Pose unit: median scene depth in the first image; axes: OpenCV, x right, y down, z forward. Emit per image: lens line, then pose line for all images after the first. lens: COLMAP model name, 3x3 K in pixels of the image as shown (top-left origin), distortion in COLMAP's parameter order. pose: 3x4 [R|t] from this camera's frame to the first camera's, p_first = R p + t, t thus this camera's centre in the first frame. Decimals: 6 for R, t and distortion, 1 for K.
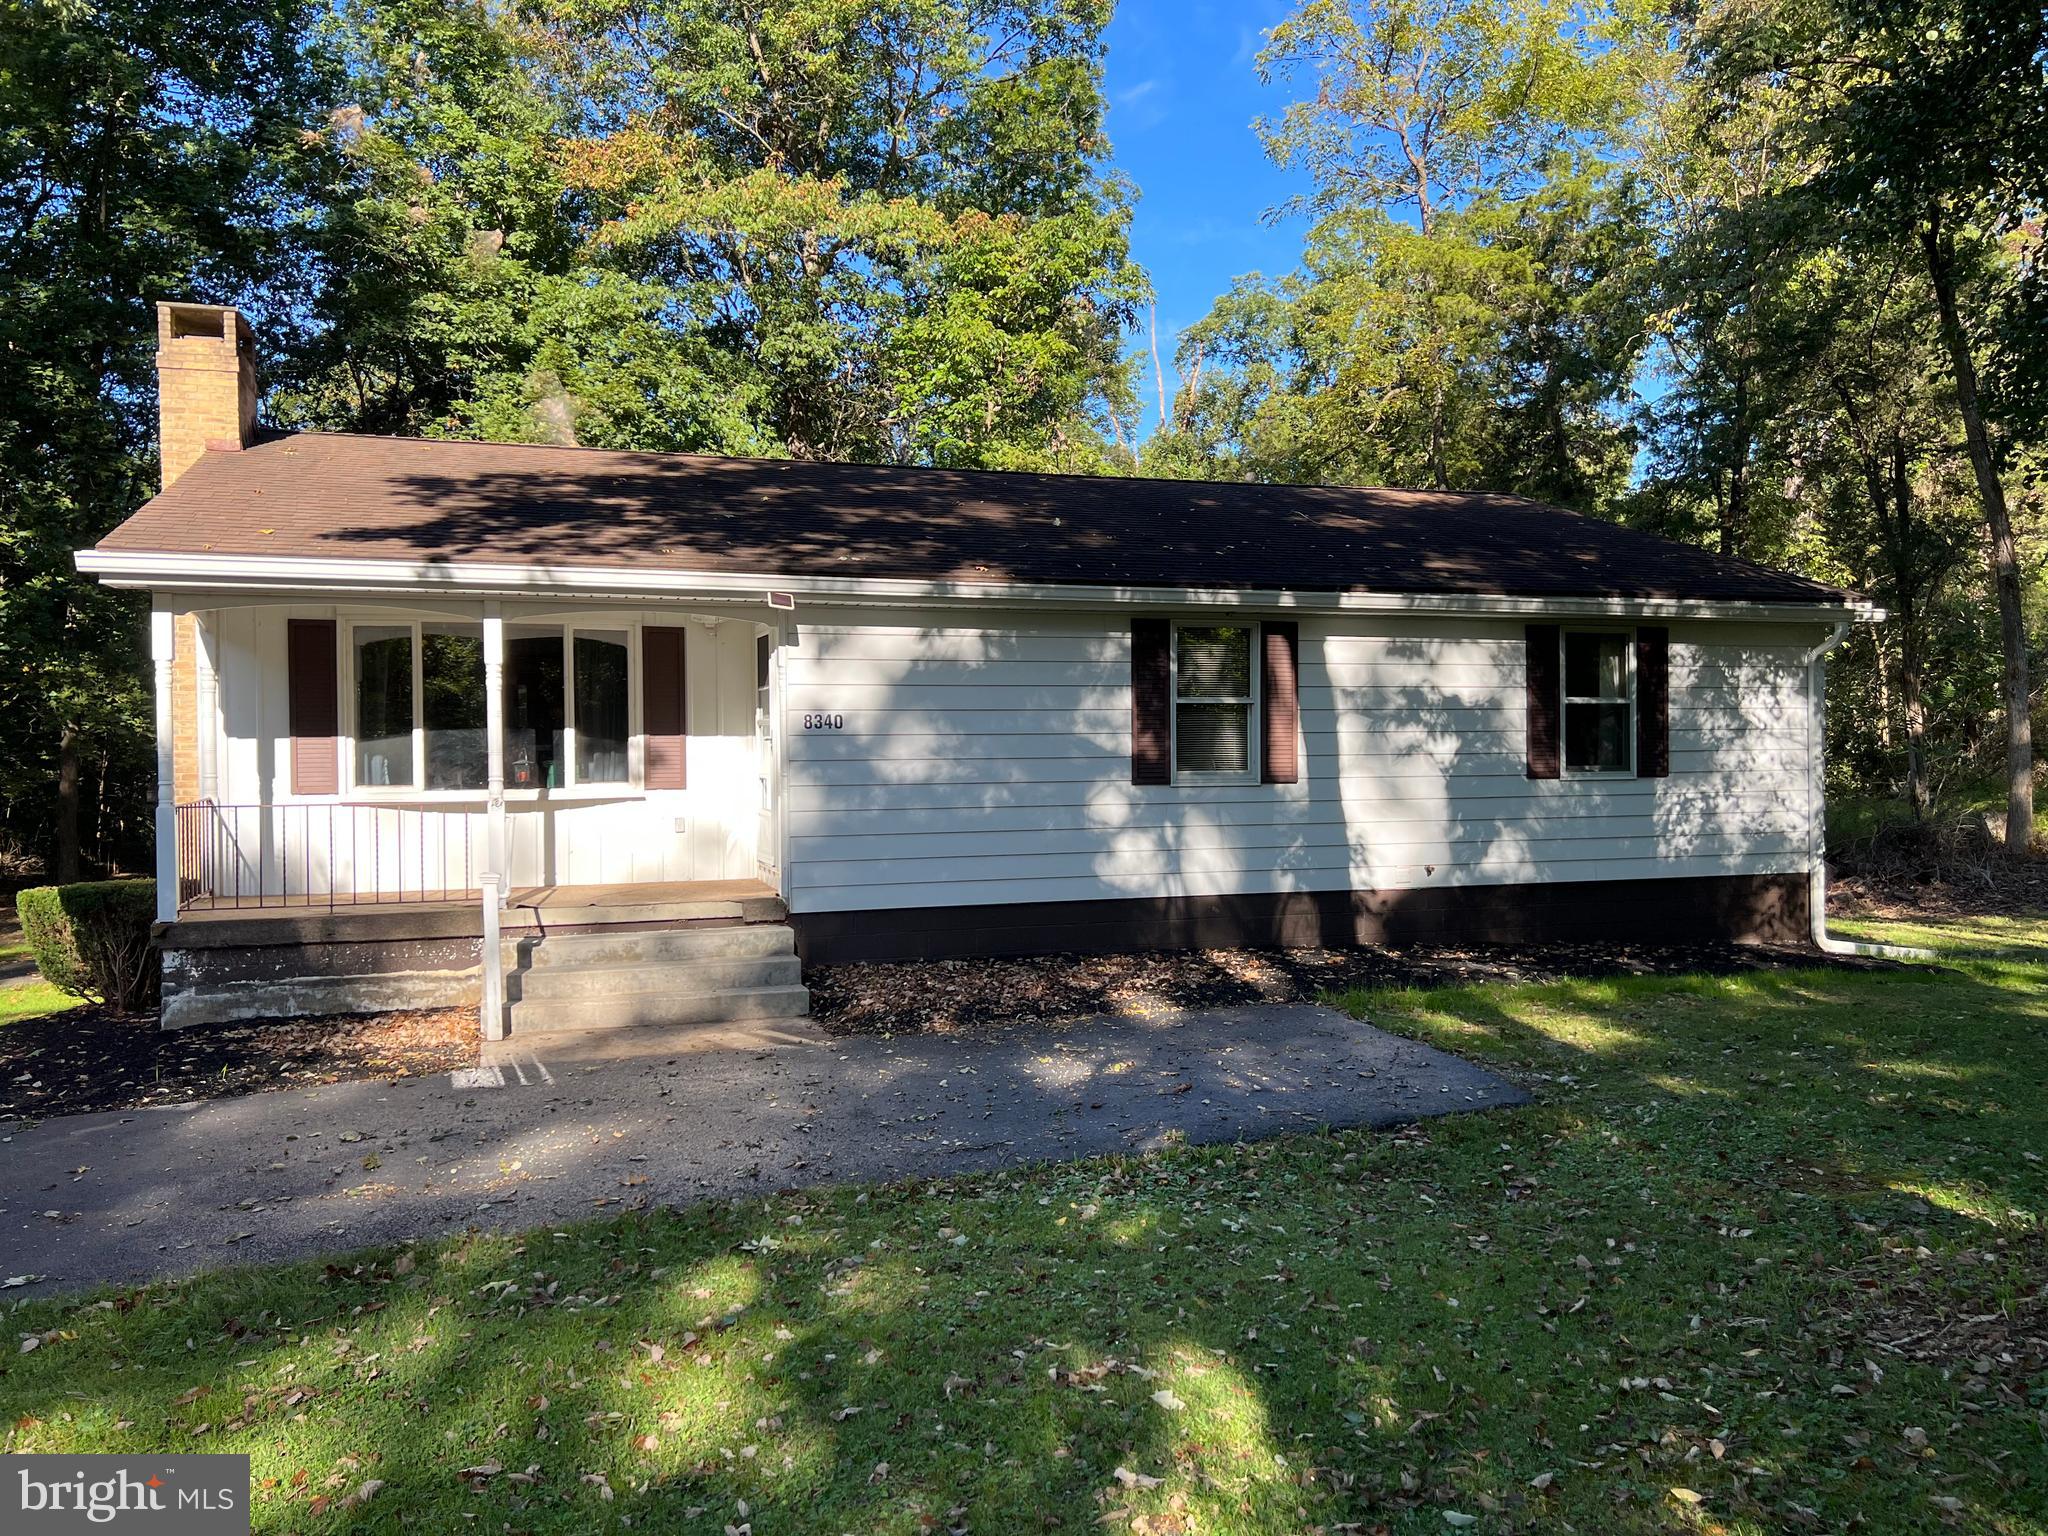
lens RADIAL K [[1516.7, 0, 1029.6], [0, 1516.7, 758.6], [0, 0, 1]] dist [0.052996, -0.027893]
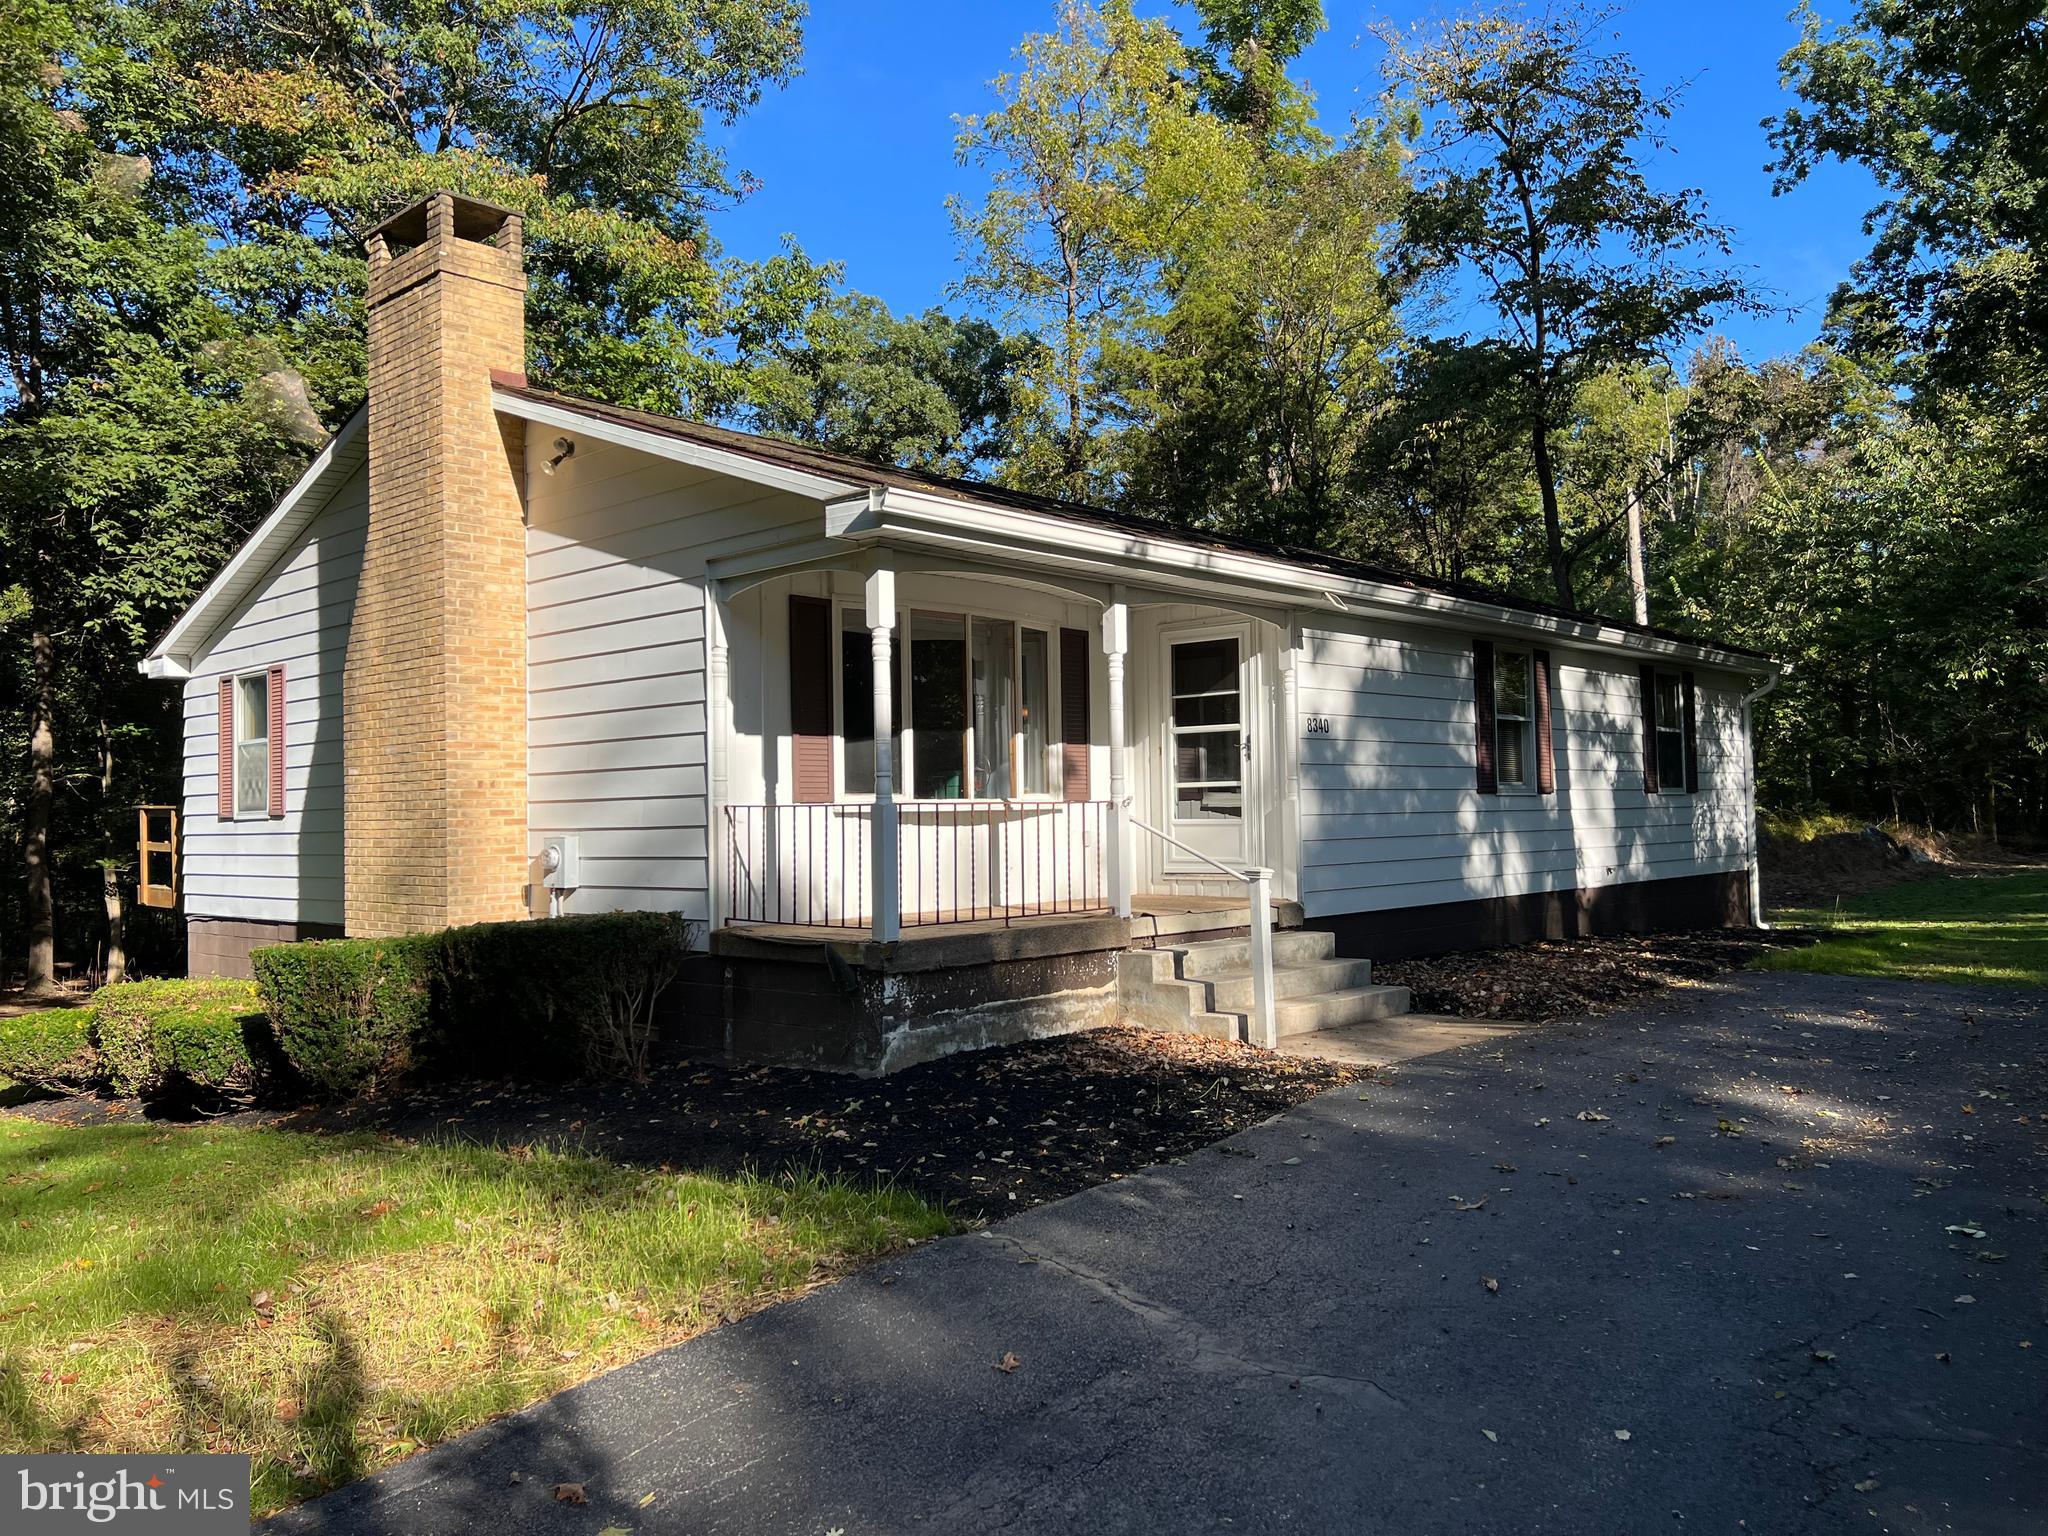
lens RADIAL K [[1516.7, 0, 1011.7], [0, 1516.7, 774.7], [0, 0, 1]] dist [0.052996, -0.027893]
pose [[0.876496, 0.003509, 0.481396, -0.765352], [0.019446, 0.998899, -0.042686, 0.045029], [-0.481016, 0.046775, 0.875463, 0.212207]]
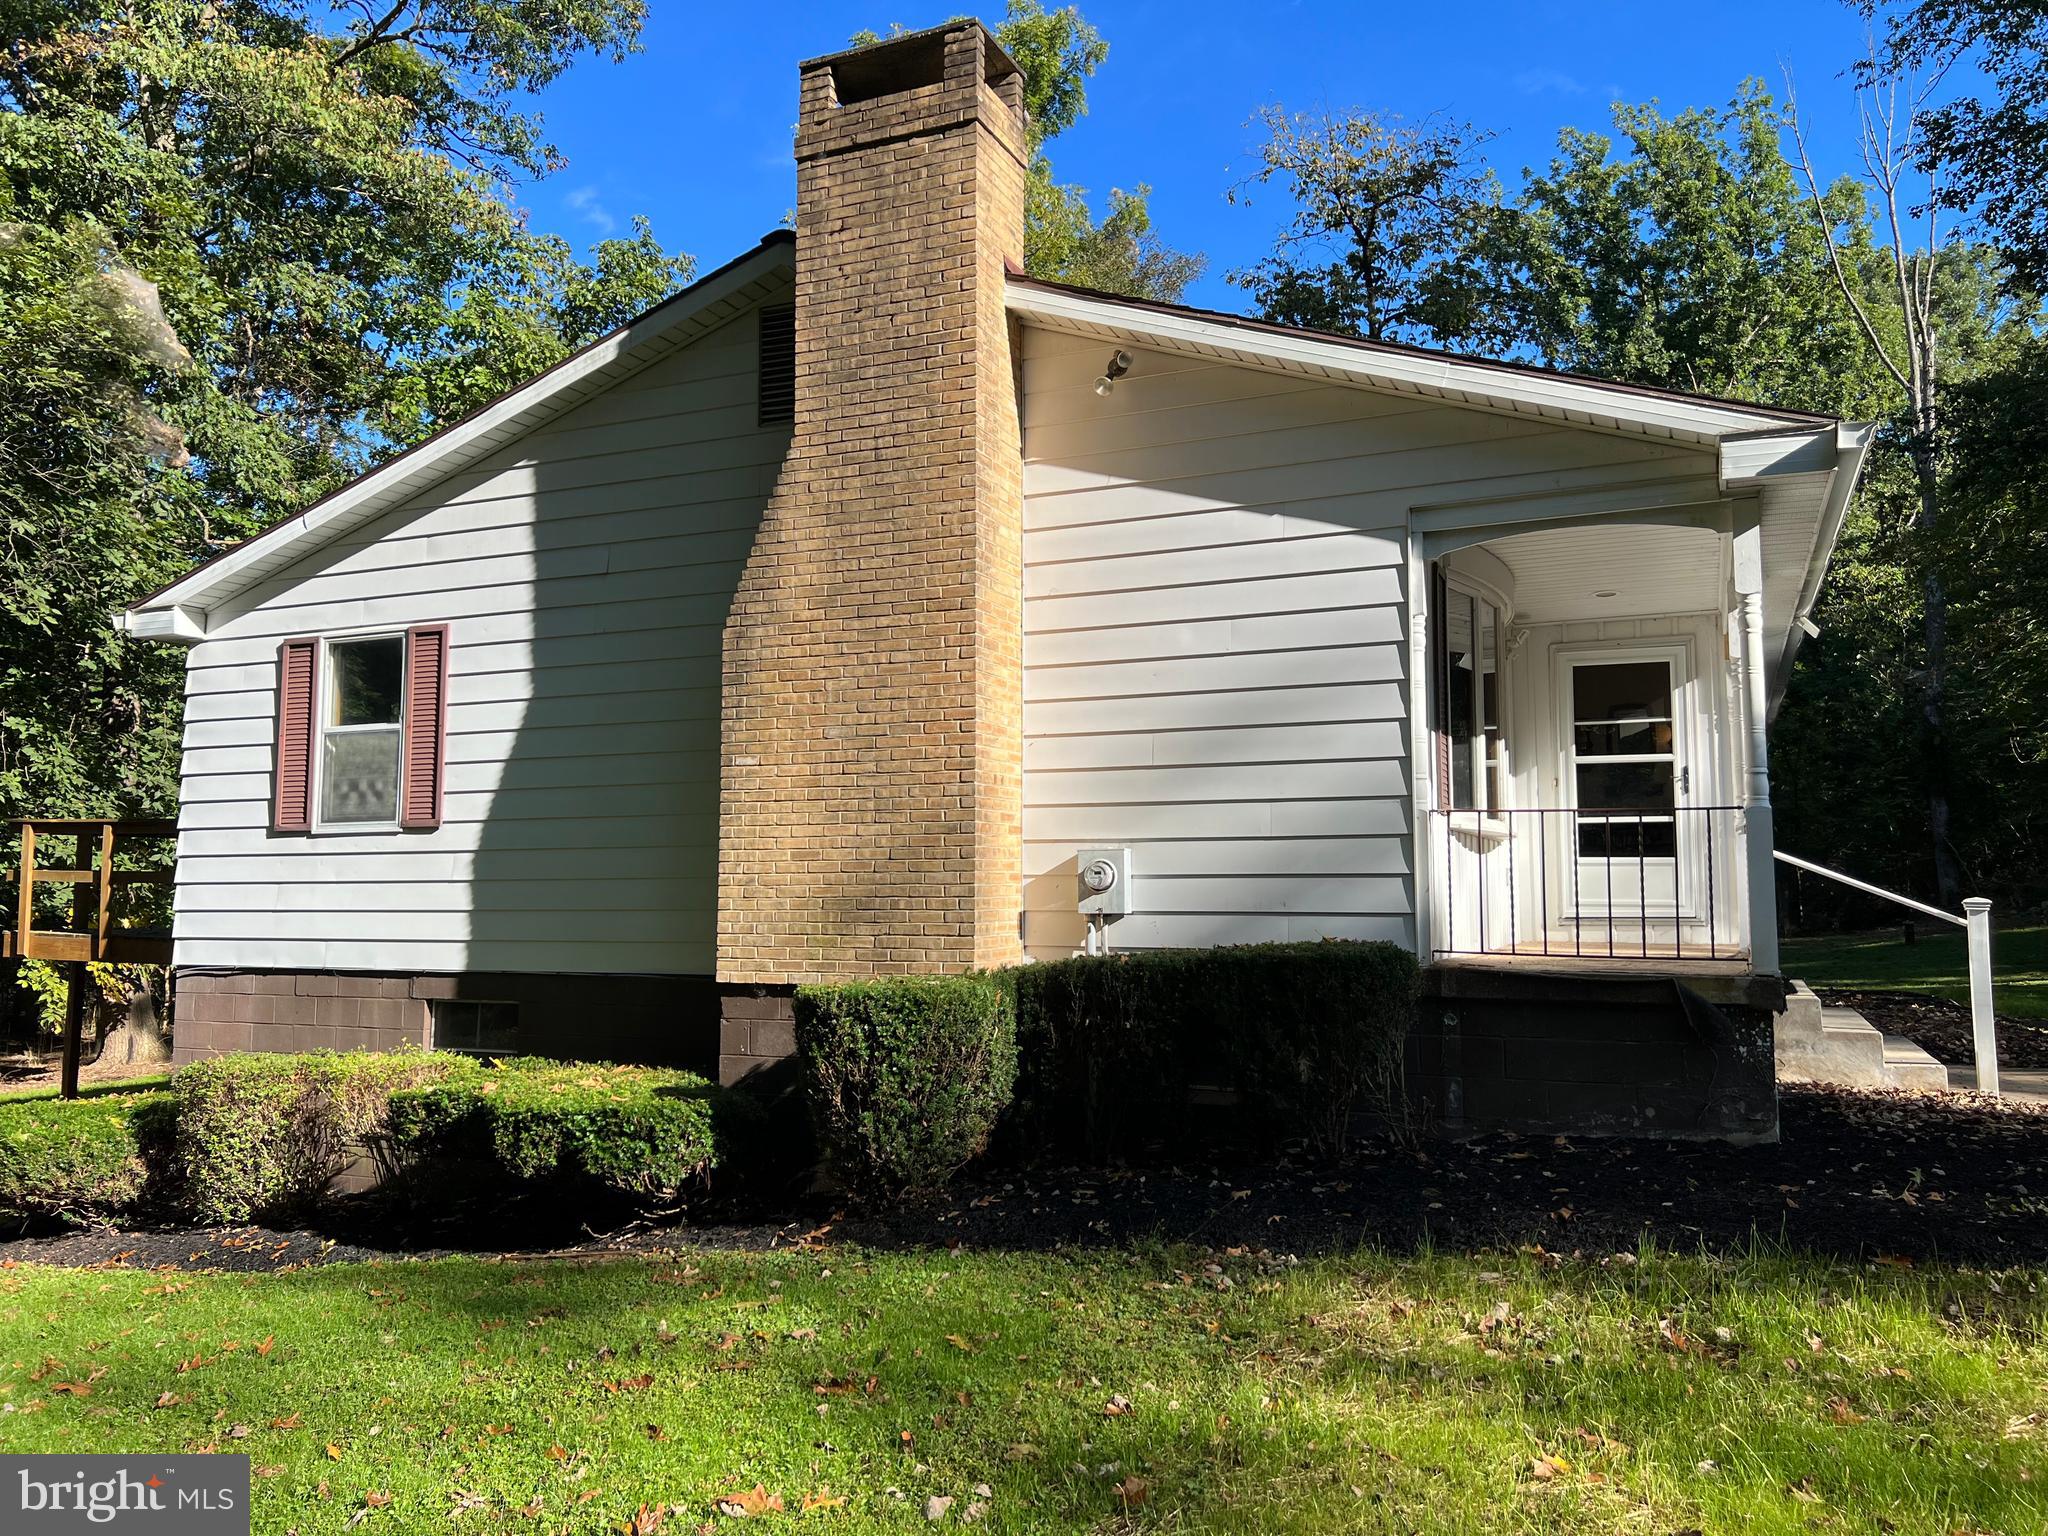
lens RADIAL K [[1516.7, 0, 1029.4], [0, 1516.7, 763.2], [0, 0, 1]] dist [0.052996, -0.027893]
pose [[0.671857, 0.068892, 0.737470, -1.114370], [0.006707, 0.995058, -0.099065, 0.067865], [-0.740651, 0.071504, 0.668074, 0.693142]]
